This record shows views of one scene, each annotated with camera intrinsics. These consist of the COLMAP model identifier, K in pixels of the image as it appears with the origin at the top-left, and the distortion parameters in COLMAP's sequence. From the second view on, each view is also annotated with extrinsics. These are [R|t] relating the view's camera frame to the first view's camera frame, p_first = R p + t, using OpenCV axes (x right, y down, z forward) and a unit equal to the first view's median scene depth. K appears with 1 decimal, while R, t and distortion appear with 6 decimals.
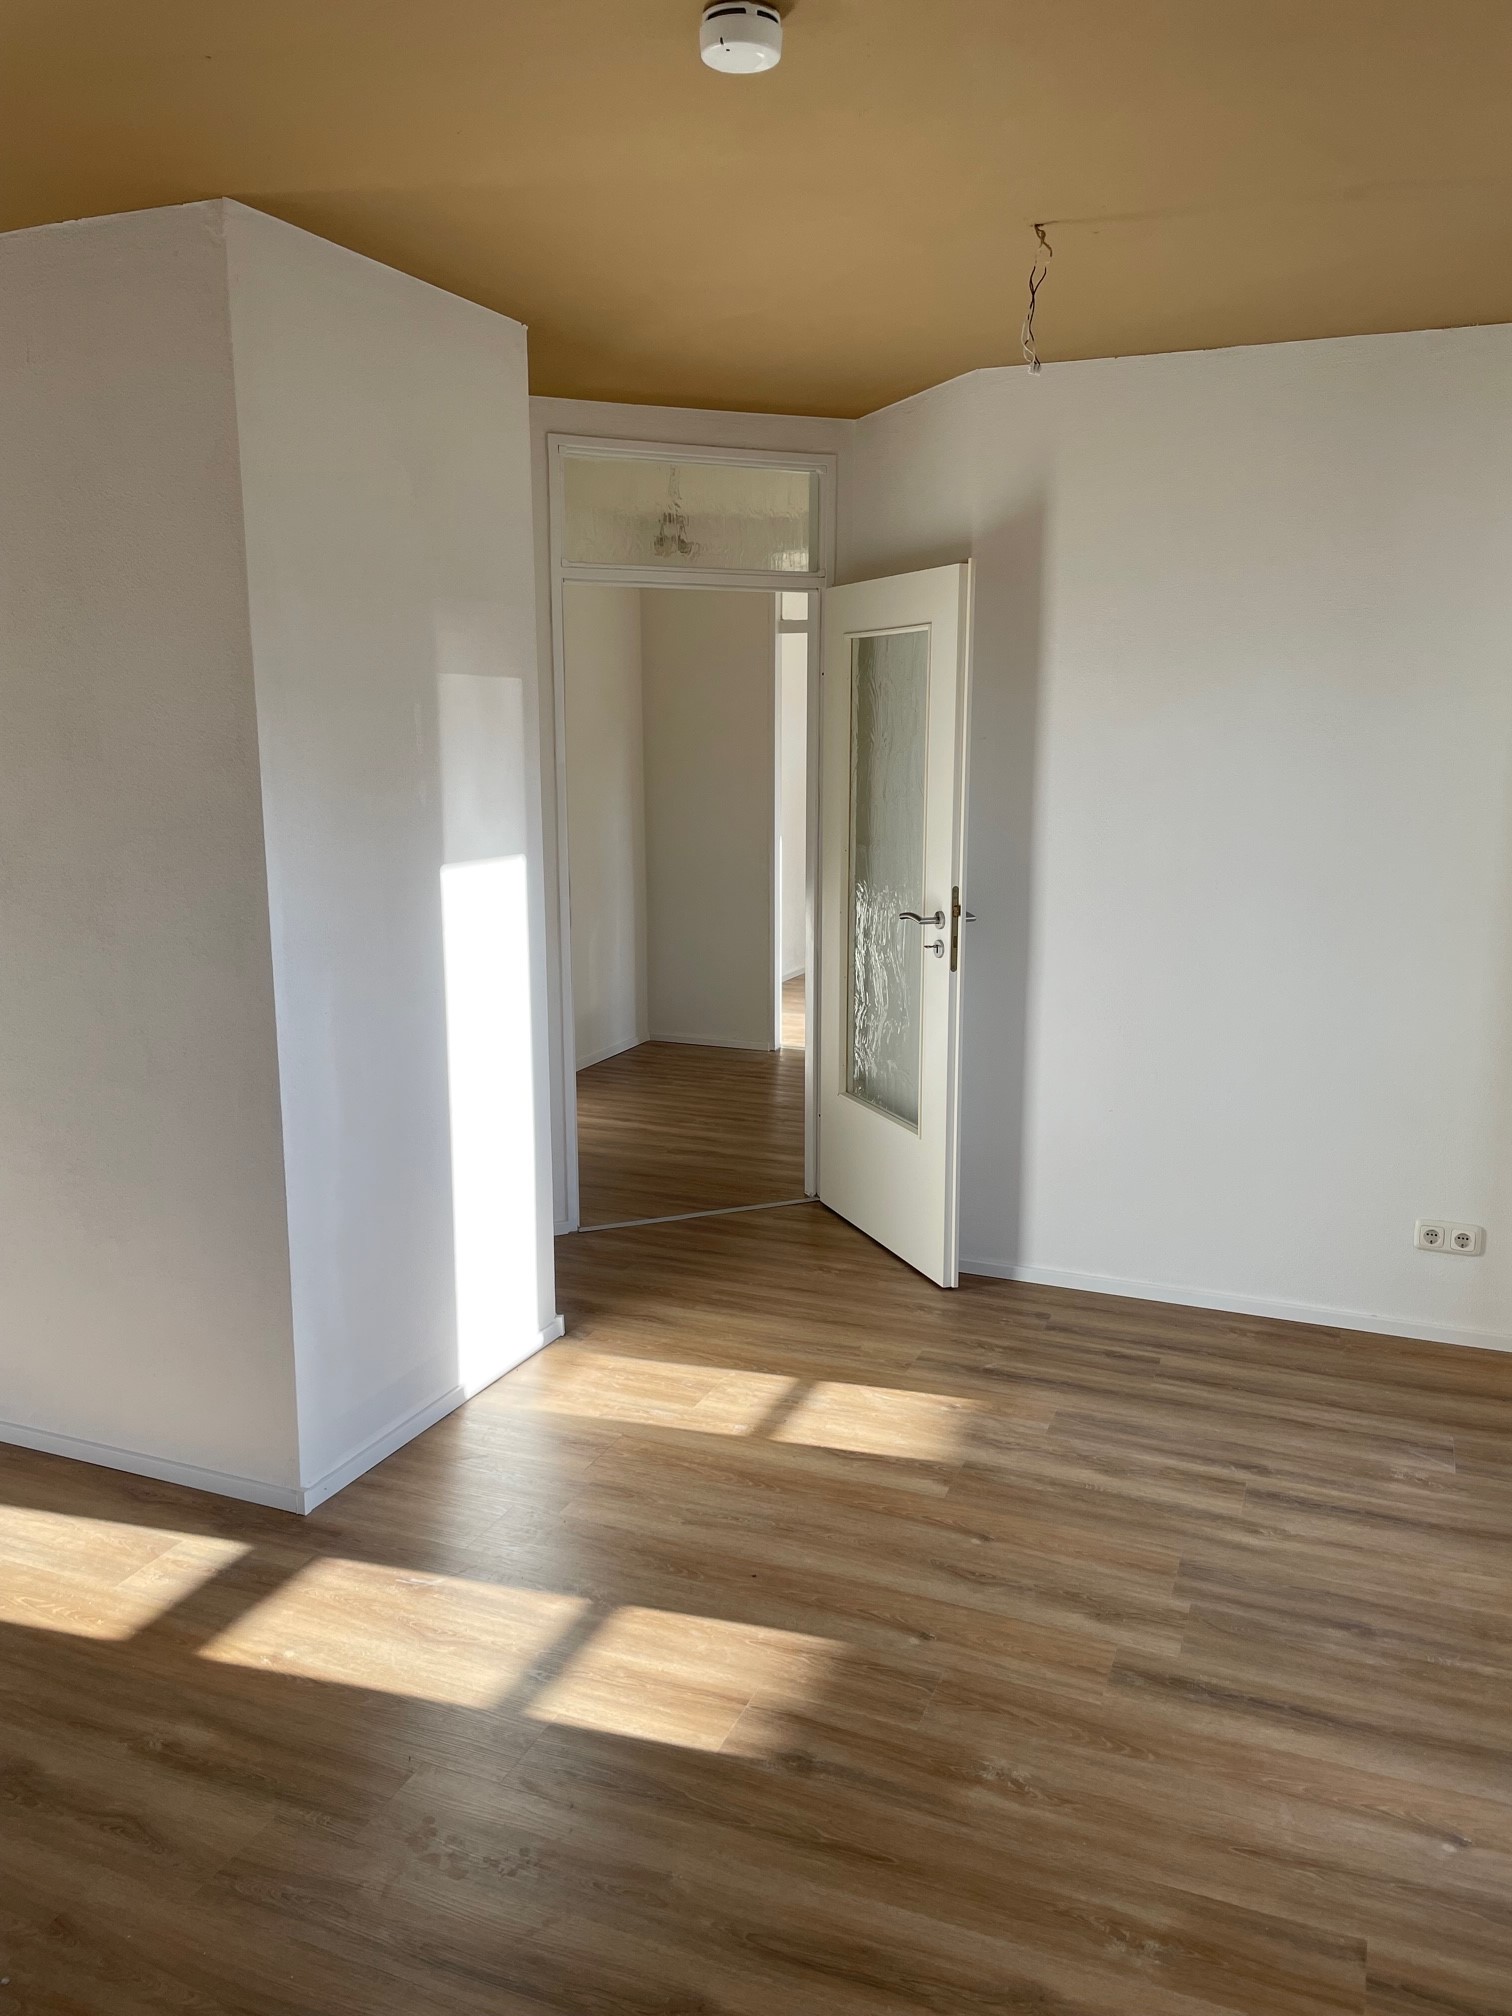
lens RADIAL K [[1532.4, 0, 758.7], [0, 1532.4, 989.7], [0, 0, 1]] dist [0.082419, -0.082716]
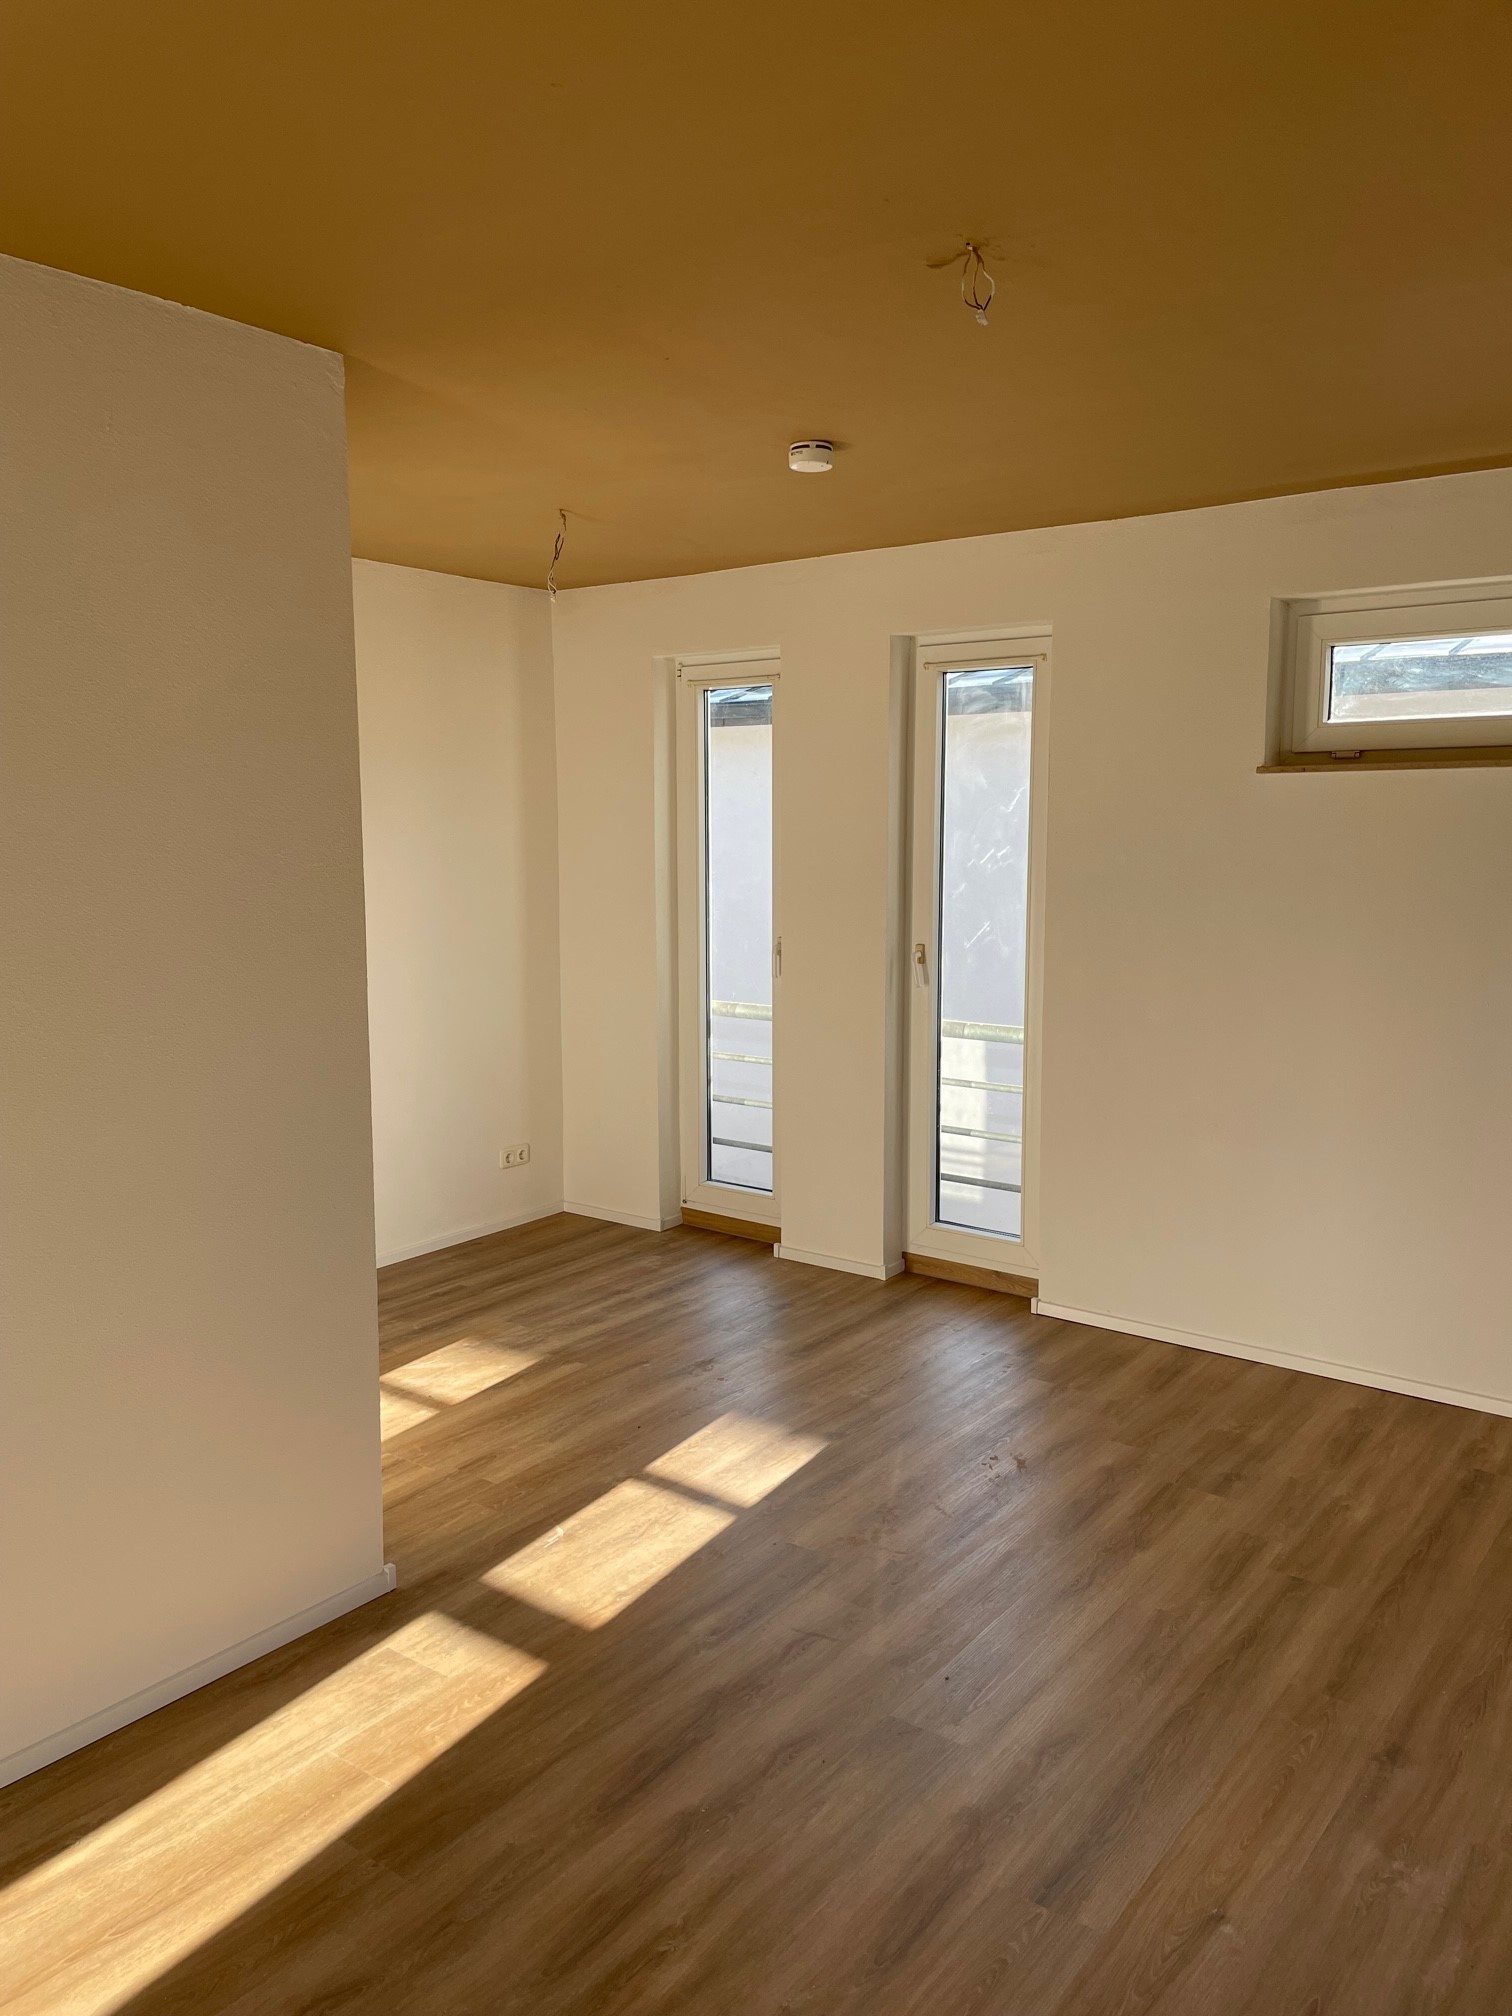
lens RADIAL K [[1506.0, 0, 759.1], [0, 1506.0, 997.3], [0, 0, 1]] dist [0.096372, -0.122169]
pose [[0.244239, -0.115939, 0.962759, -1.180781], [0.171689, 0.982312, 0.074738, -0.085166], [-0.954395, 0.147042, 0.259824, 0.447503]]
